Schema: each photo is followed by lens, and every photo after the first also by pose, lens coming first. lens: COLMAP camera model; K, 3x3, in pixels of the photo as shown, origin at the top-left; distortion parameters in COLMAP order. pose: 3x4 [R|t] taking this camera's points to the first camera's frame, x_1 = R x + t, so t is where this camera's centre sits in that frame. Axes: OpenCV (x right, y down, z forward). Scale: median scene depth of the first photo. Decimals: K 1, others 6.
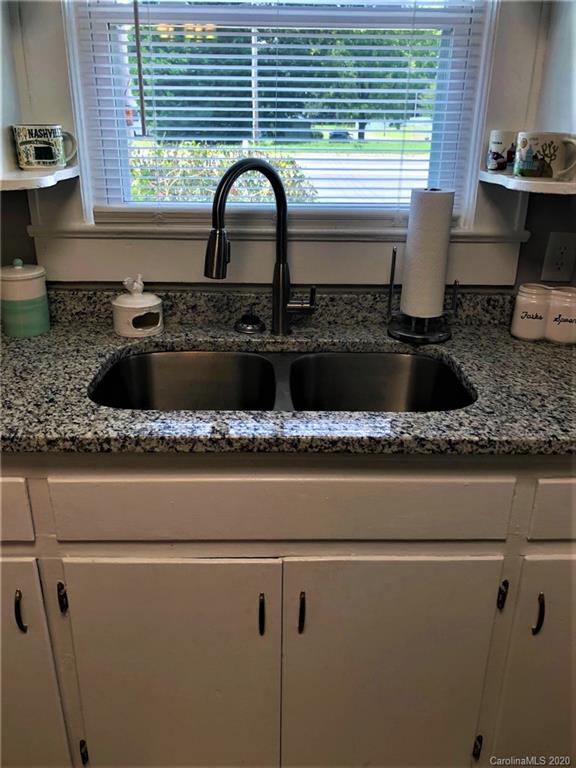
lens RADIAL K [[643.9, 0, 288.0], [0, 643.9, 384.0], [0, 0, 1]] dist [-0.001937, -0.000468]
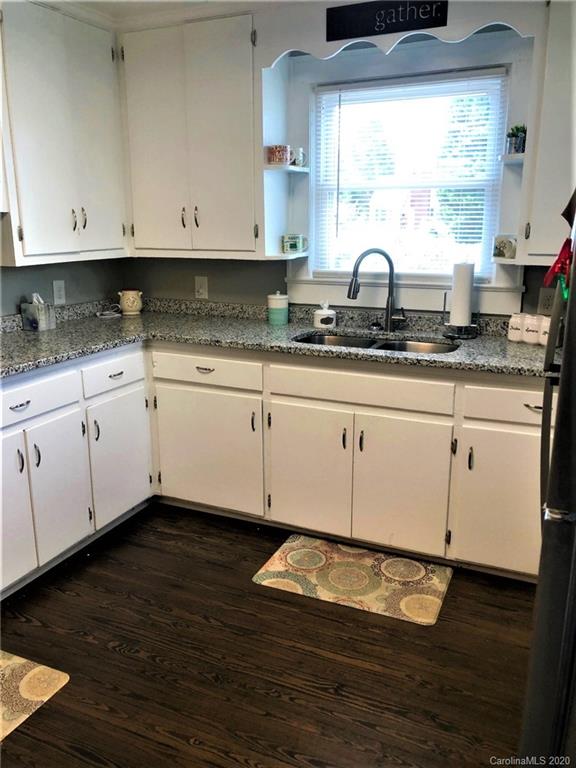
lens RADIAL K [[644.0, 0, 288.0], [0, 644.0, 384.0], [0, 0, 1]] dist [0.086279, -0.139072]
pose [[0.902551, 0.093607, -0.420284, 0.600362], [-0.150956, 0.982921, -0.105255, 0.363442], [0.403254, 0.158442, 0.901267, -0.990046]]
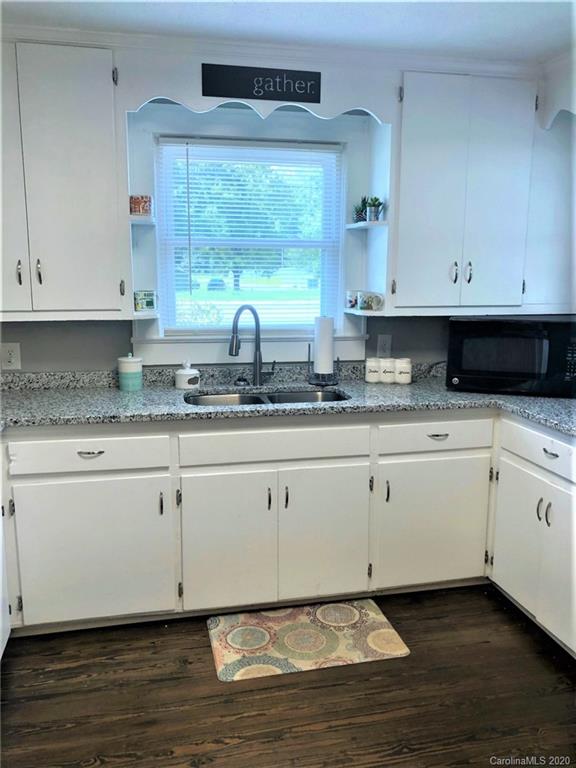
lens RADIAL K [[641.2, 0, 301.2], [0, 641.2, 384.3], [0, 0, 1]] dist [0.037101, 0.000248]
pose [[0.977911, -0.042325, 0.204692, -0.305855], [0.084540, 0.975701, -0.202138, 0.355441], [-0.191163, 0.214977, 0.957727, -1.020764]]
